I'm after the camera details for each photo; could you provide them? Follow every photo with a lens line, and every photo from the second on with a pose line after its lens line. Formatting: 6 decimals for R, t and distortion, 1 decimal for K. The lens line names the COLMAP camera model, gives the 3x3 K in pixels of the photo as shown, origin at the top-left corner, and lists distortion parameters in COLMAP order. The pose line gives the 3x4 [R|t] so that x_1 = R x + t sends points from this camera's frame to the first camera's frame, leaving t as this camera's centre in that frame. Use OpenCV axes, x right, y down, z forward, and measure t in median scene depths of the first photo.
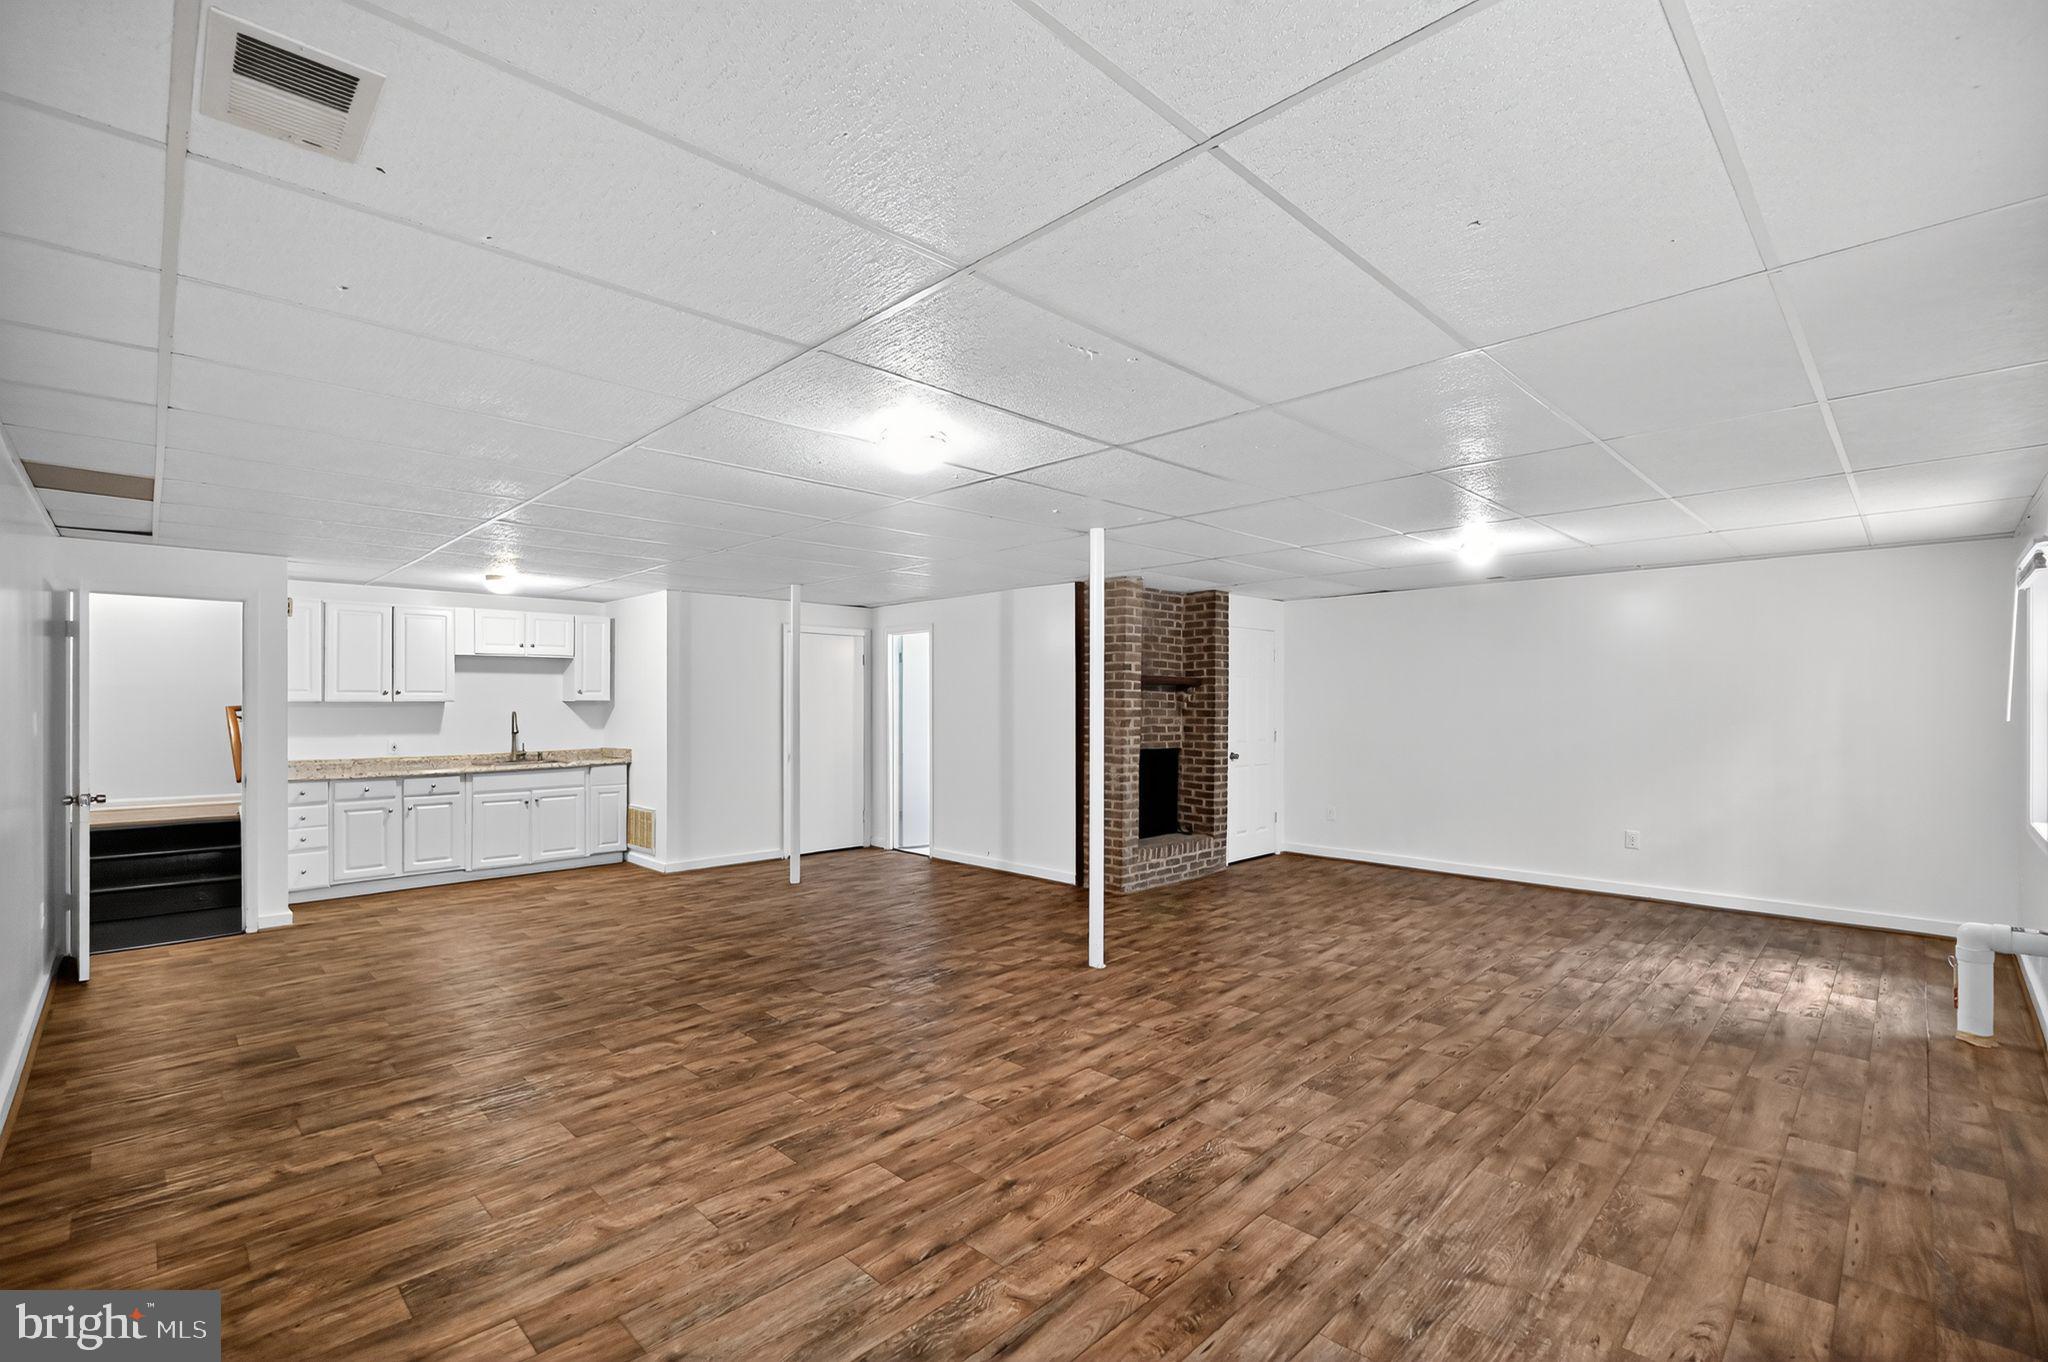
lens RADIAL K [[899.3, 0, 1042.2], [0, 899.3, 693.3], [0, 0, 1]] dist [-0.002395, -0.000477]
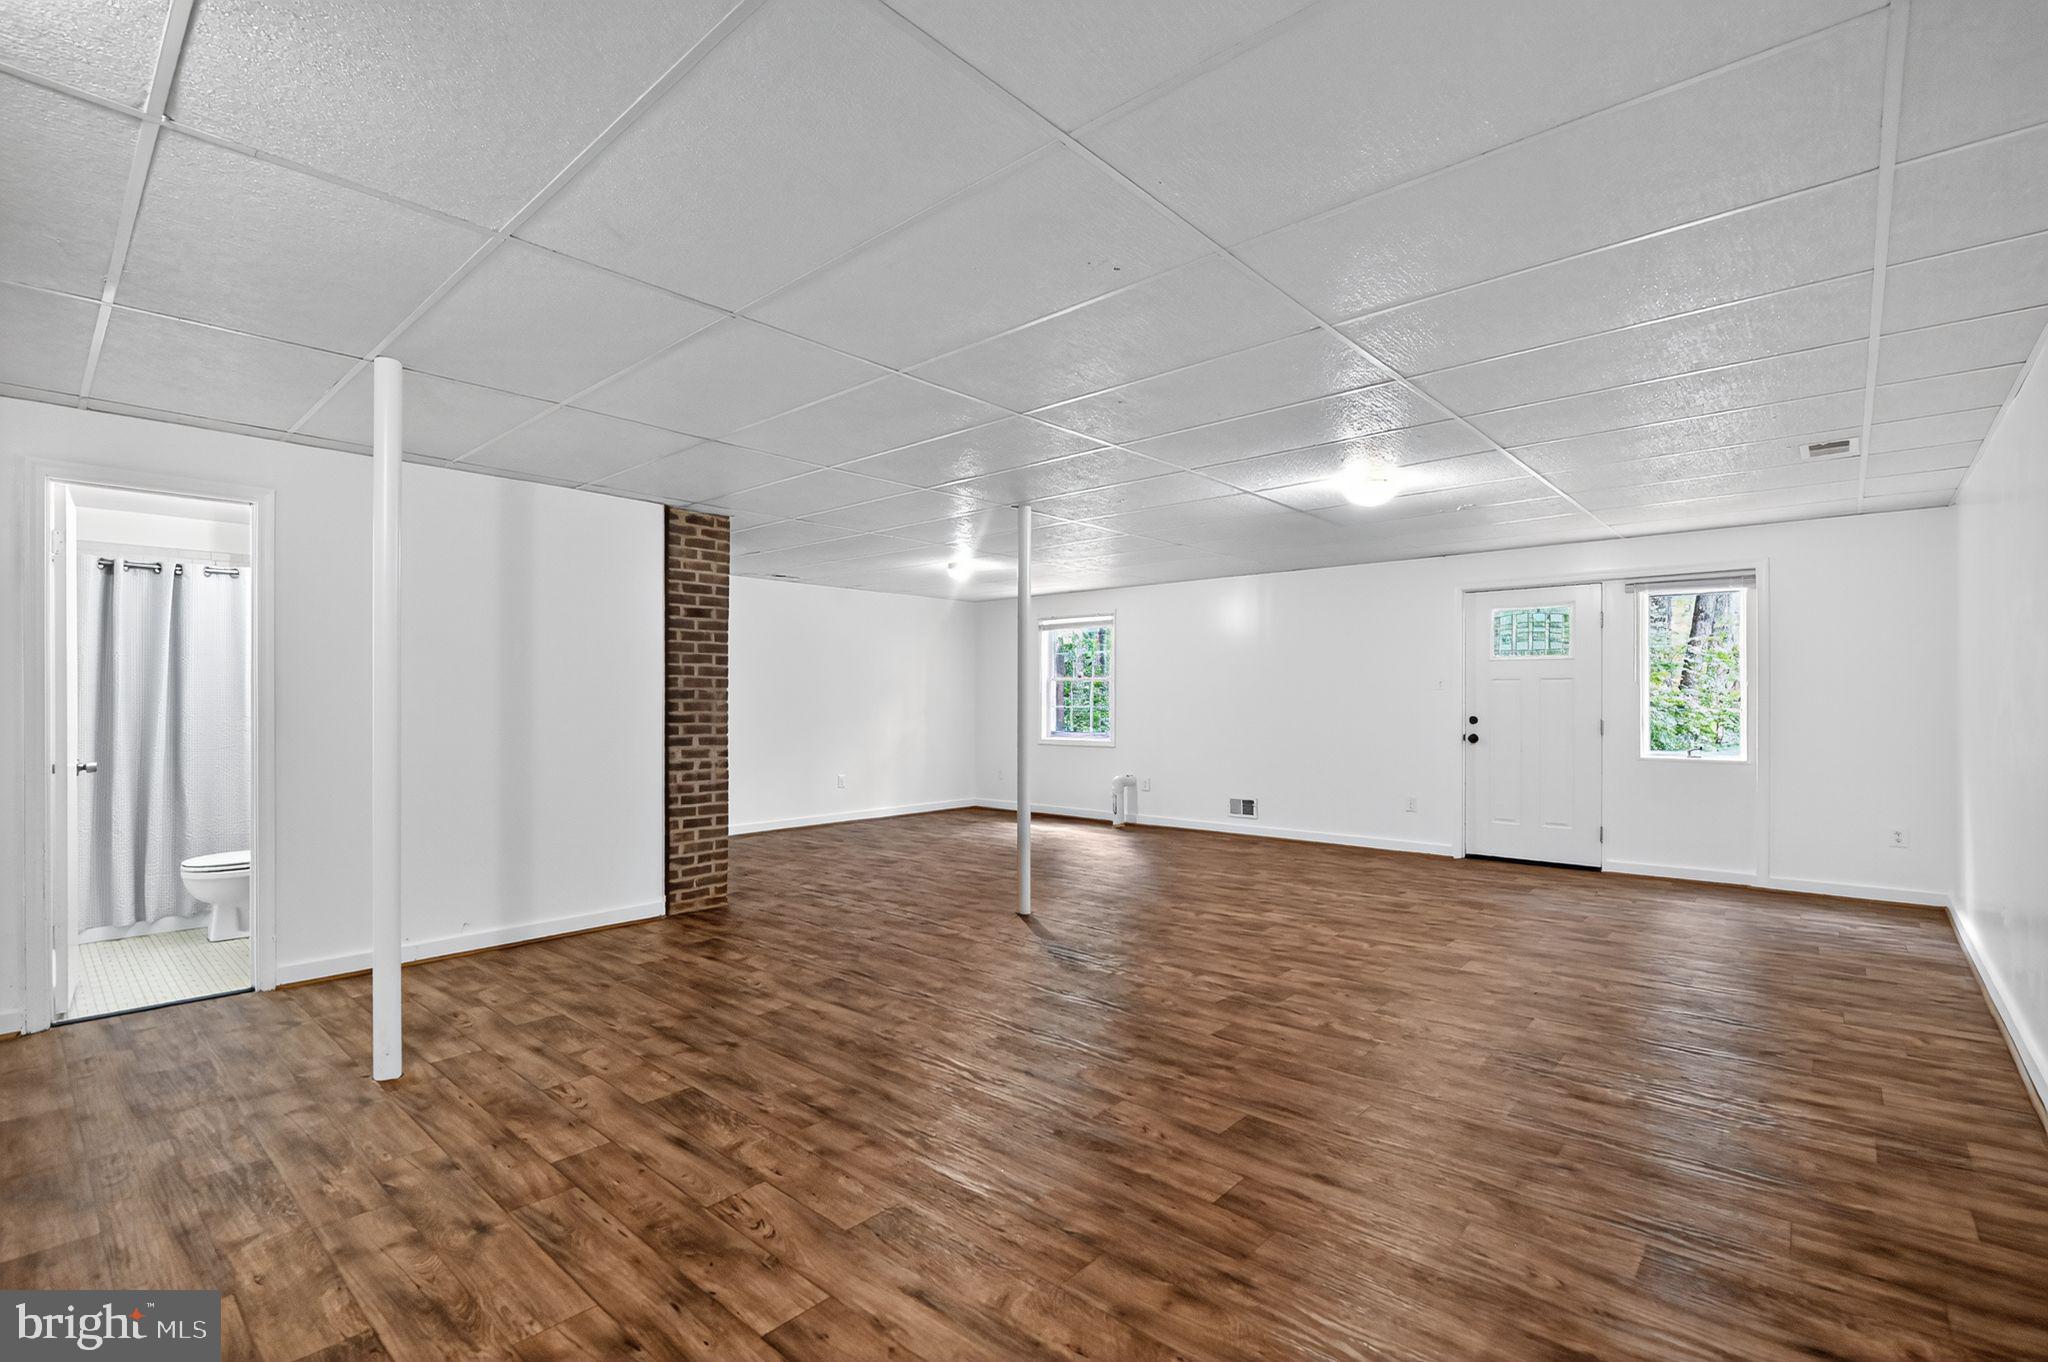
lens RADIAL K [[899.3, 0, 1023.7], [0, 899.3, 695.3], [0, 0, 1]] dist [-0.002395, -0.000477]
pose [[-0.044700, 0.006407, 0.998980, -1.031012], [-0.010358, 0.999923, -0.006877, 0.049974], [-0.998947, -0.010655, -0.044630, 1.064489]]
